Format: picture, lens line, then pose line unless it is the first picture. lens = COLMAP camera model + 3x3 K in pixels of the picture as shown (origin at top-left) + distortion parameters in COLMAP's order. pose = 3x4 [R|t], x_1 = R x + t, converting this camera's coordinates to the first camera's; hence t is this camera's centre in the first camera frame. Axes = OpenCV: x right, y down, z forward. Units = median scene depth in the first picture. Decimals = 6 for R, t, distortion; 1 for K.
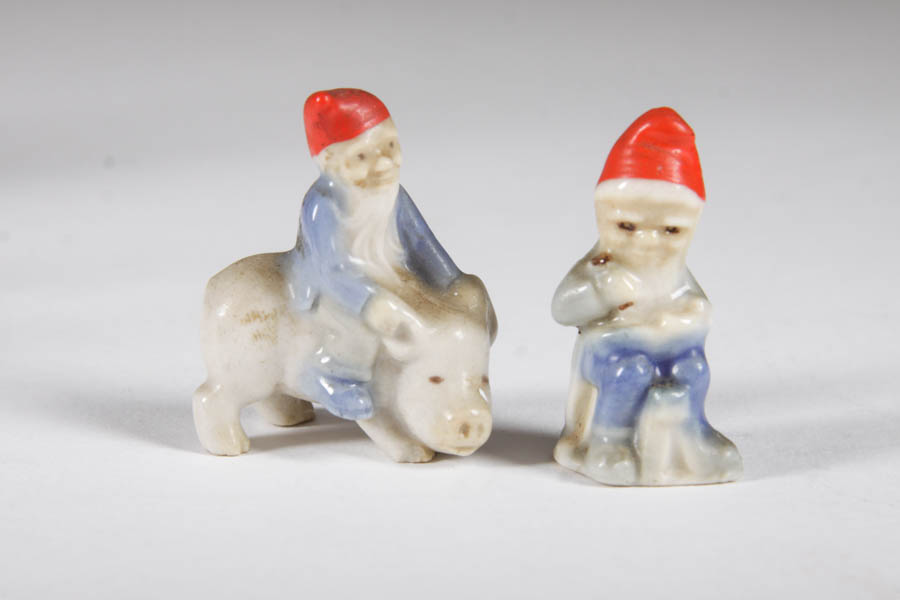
lens RADIAL K [[3764.9, 0, 450.0], [0, 3764.9, 299.9], [0, 0, 1]] dist [-0.047597, 0.000000]
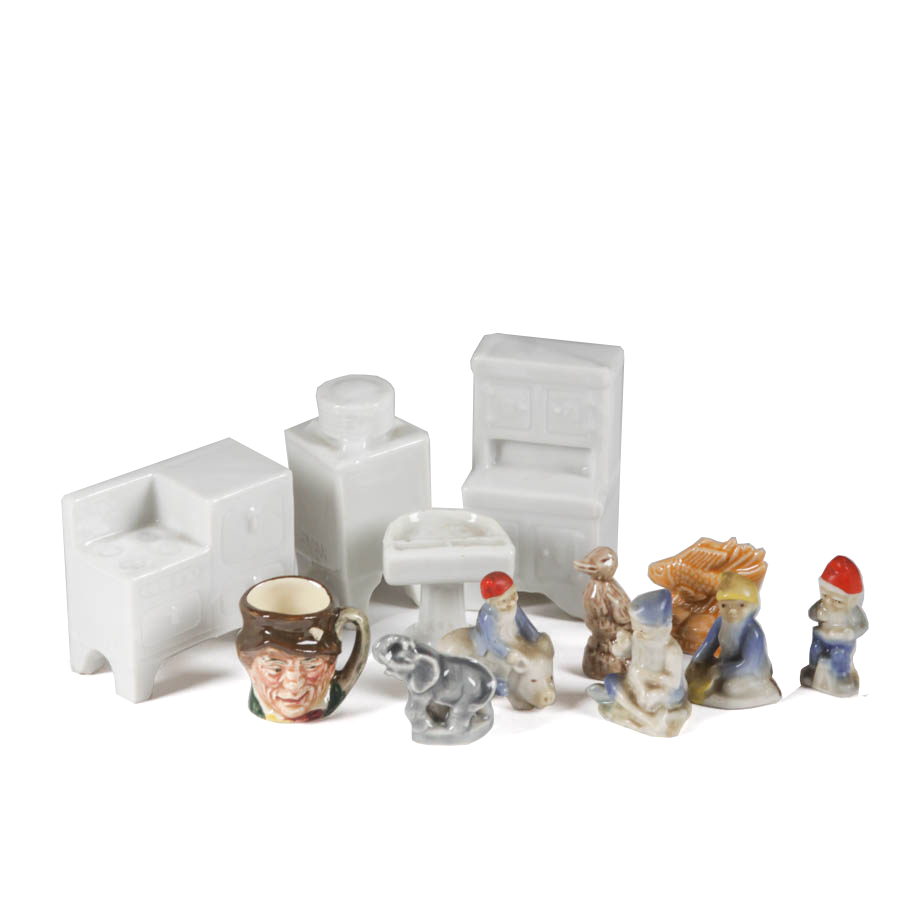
lens RADIAL K [[4289.3, 0, 450.0], [0, 4289.3, 449.9], [0, 0, 1]] dist [0.006052, 0.000000]
pose [[0.999227, -0.037990, -0.010148, -0.025668], [0.037880, 0.999224, -0.010780, -0.110346], [0.010550, 0.010387, 0.999890, -2.005016]]
